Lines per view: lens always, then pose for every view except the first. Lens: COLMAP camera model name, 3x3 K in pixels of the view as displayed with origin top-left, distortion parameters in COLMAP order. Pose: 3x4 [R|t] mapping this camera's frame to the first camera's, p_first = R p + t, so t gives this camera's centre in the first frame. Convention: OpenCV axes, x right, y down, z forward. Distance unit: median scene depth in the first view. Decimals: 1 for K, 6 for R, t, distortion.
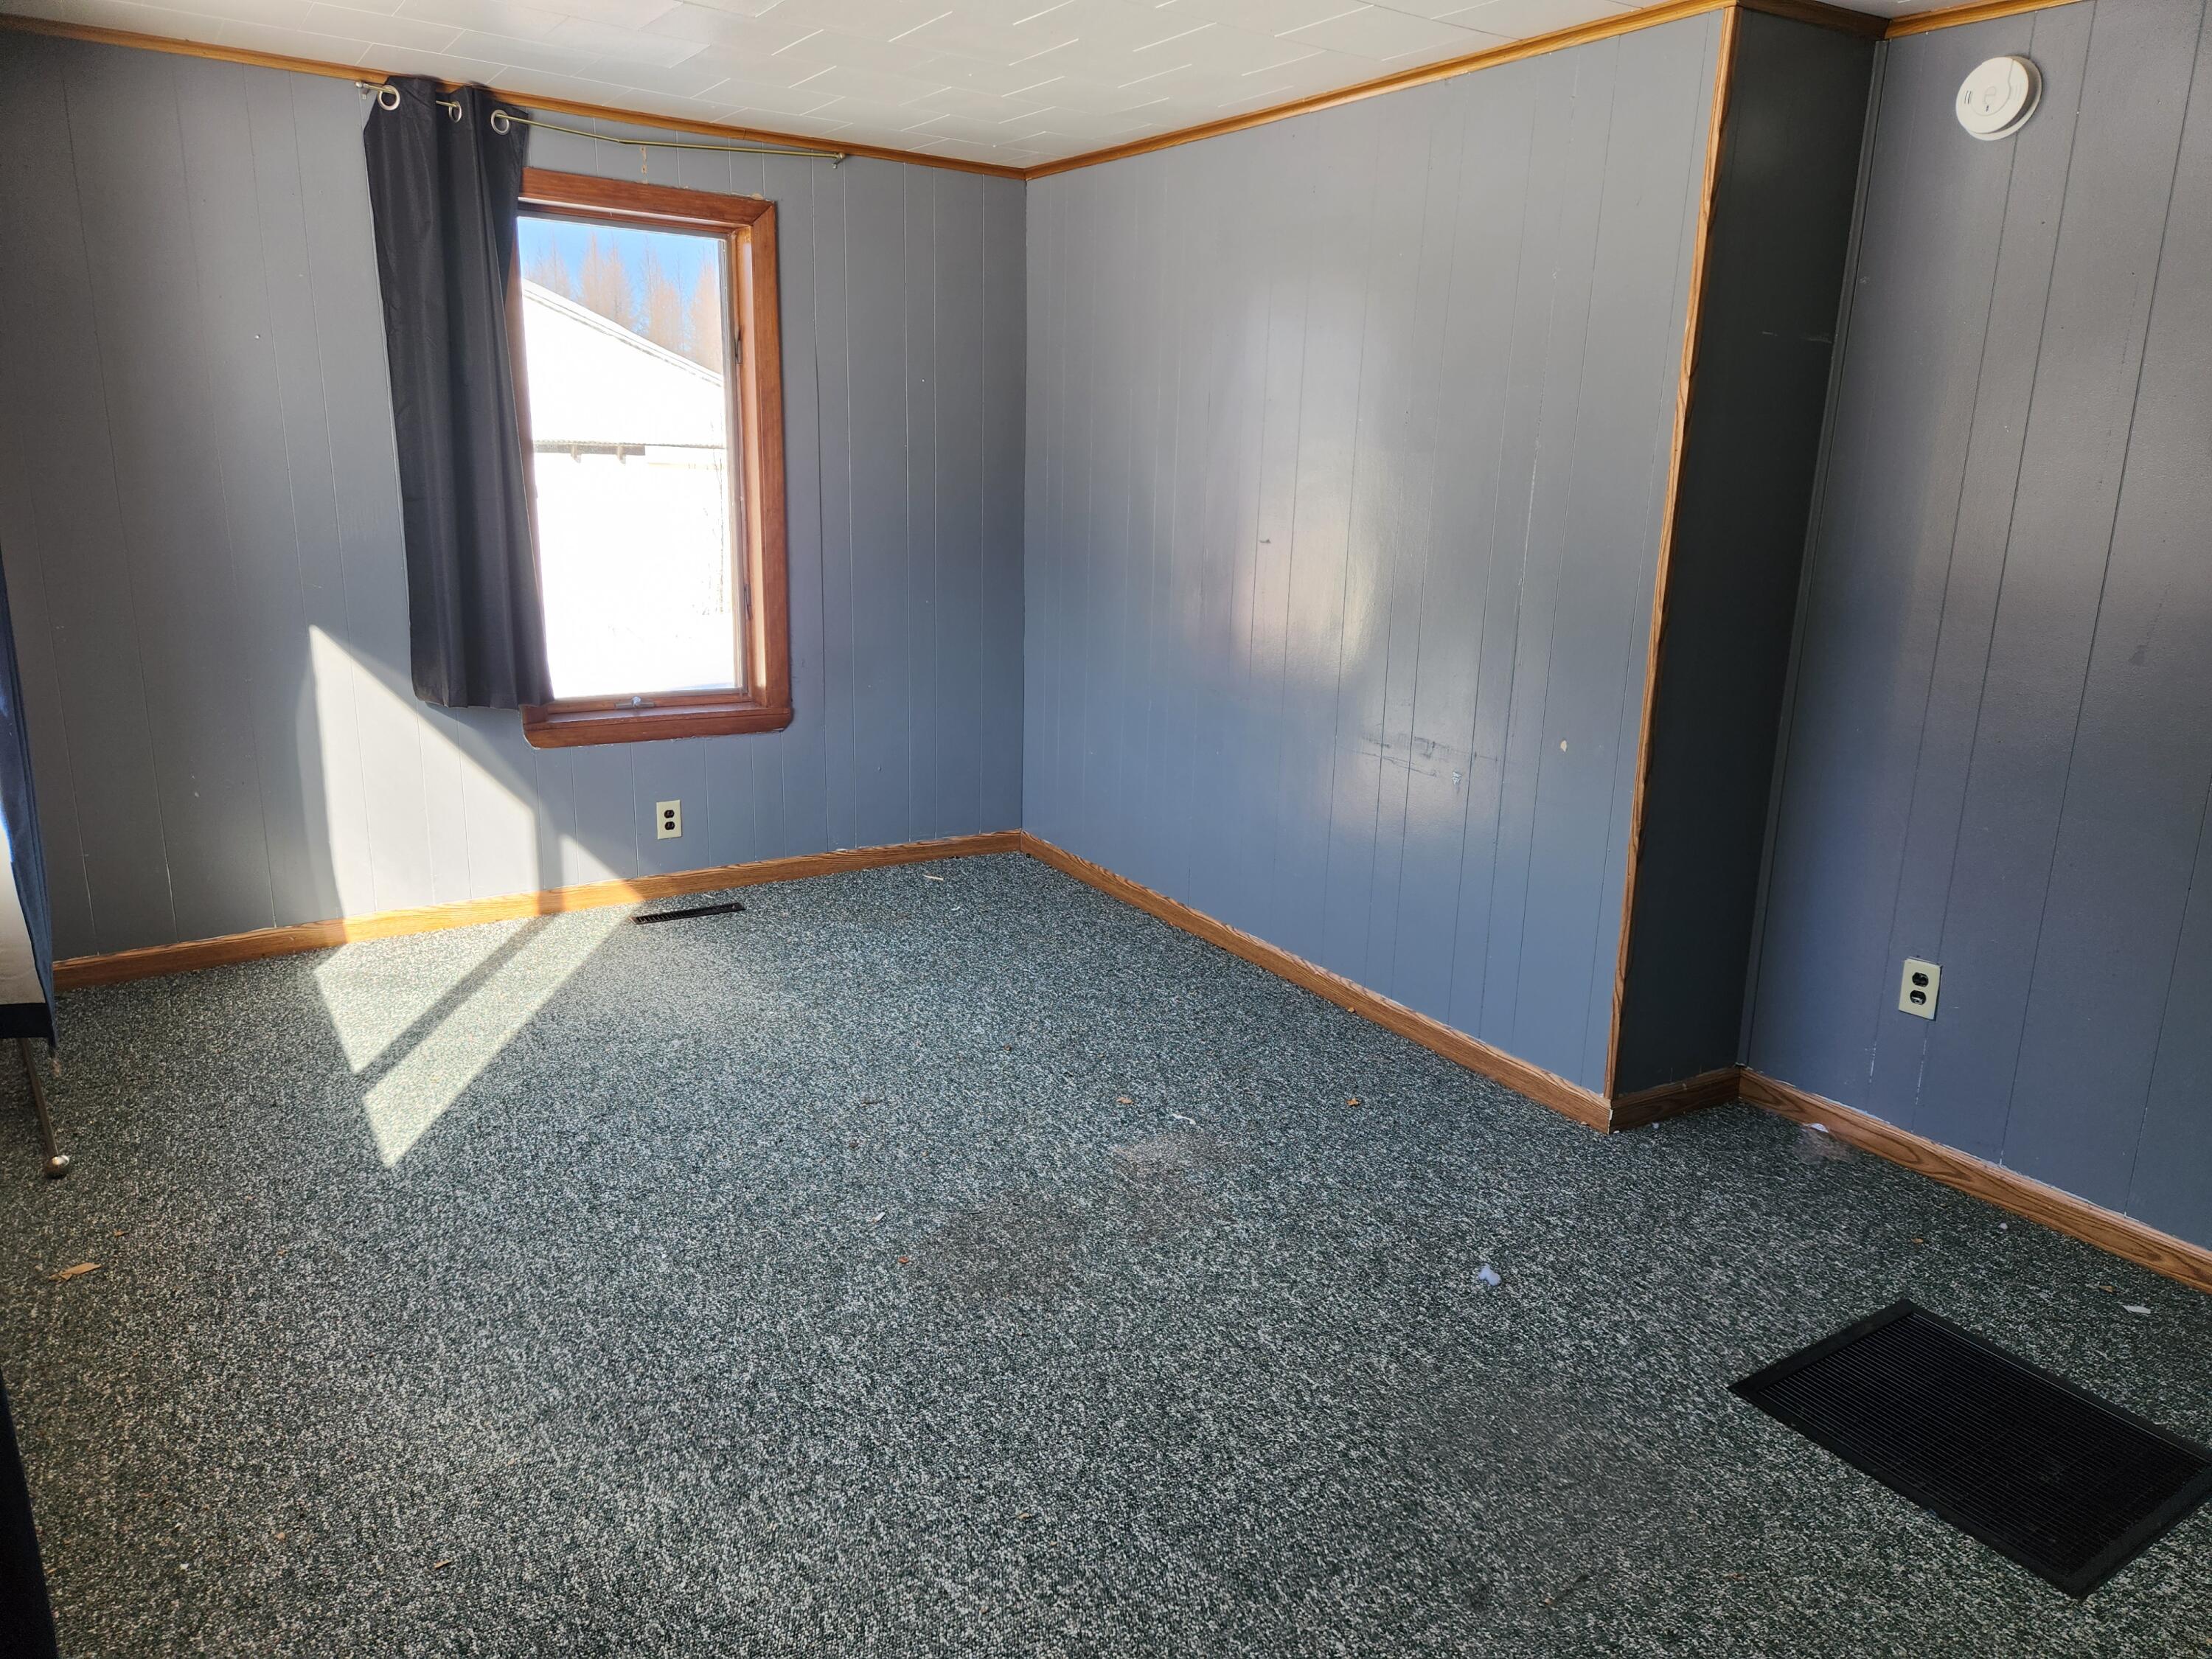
lens RADIAL K [[1480.4, 0, 1104.2], [0, 1480.4, 826.1], [0, 0, 1]] dist [0.039744, -0.018553]
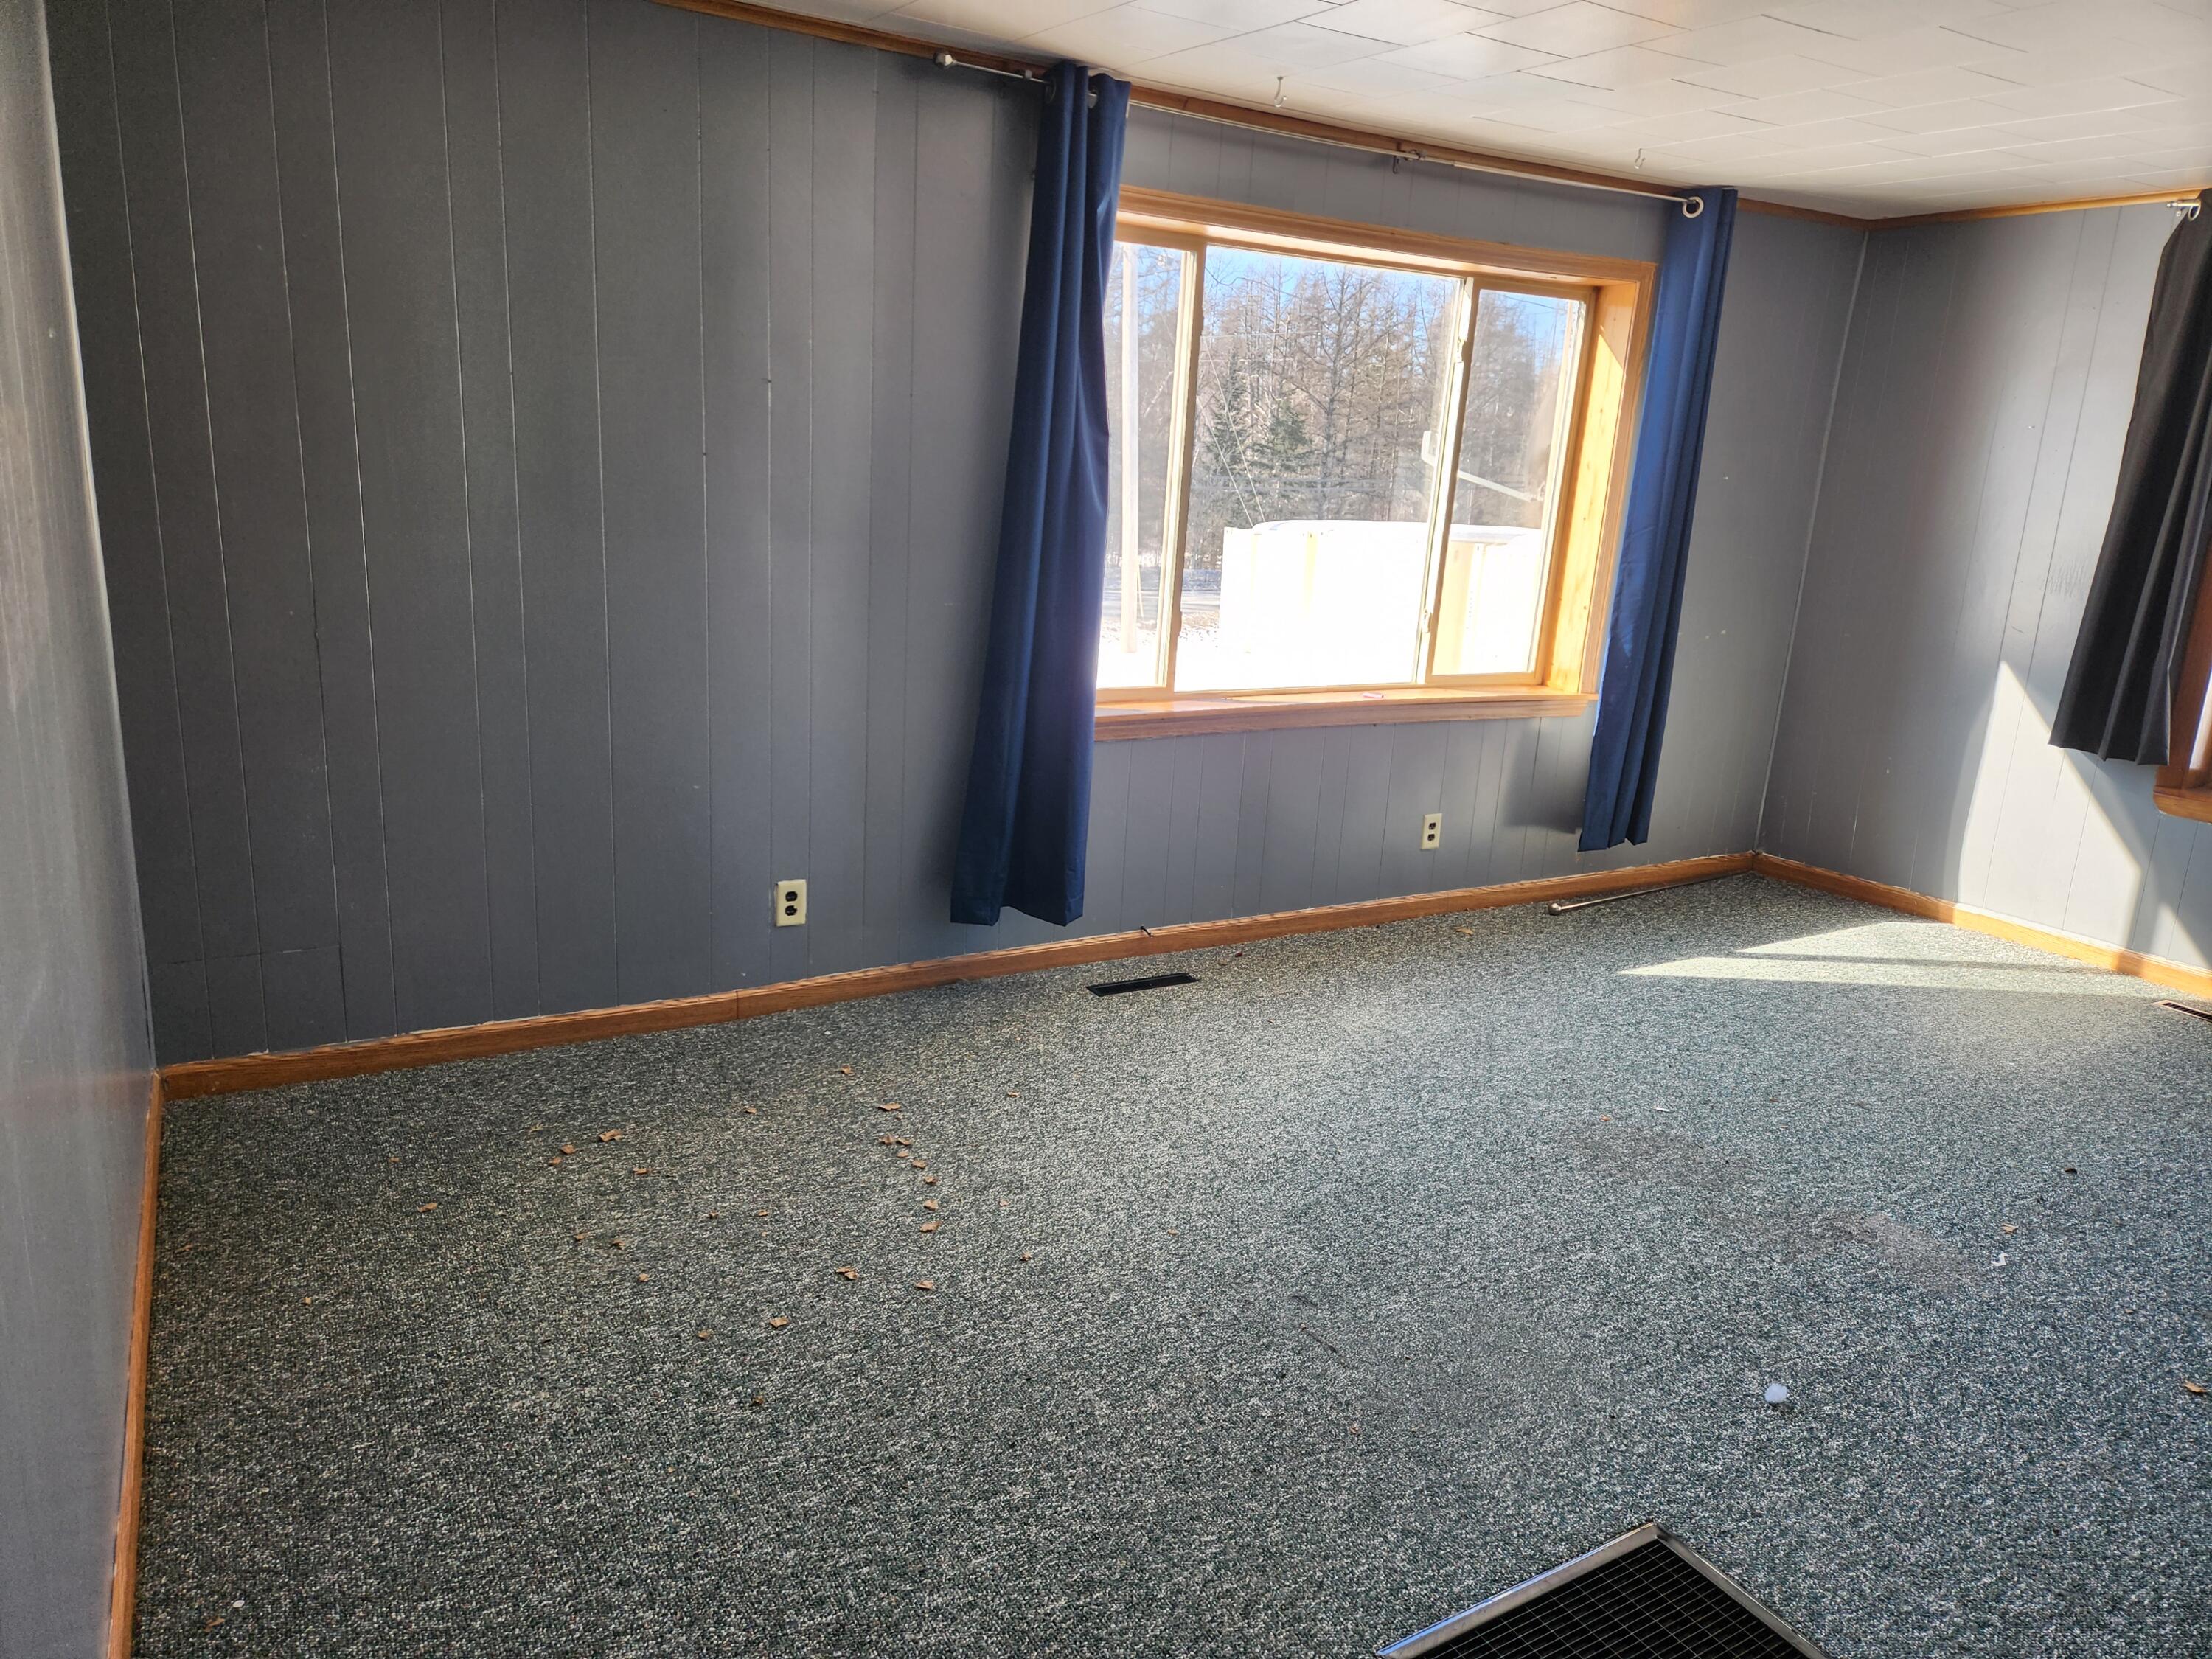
lens RADIAL K [[1480.4, 0, 1101.8], [0, 1480.4, 828.9], [0, 0, 1]] dist [0.039744, -0.018553]
pose [[-0.051960, 0.221227, -0.973837, 0.810726], [-0.286978, 0.930716, 0.226743, -0.081972], [0.956527, 0.291251, 0.015127, 0.360579]]
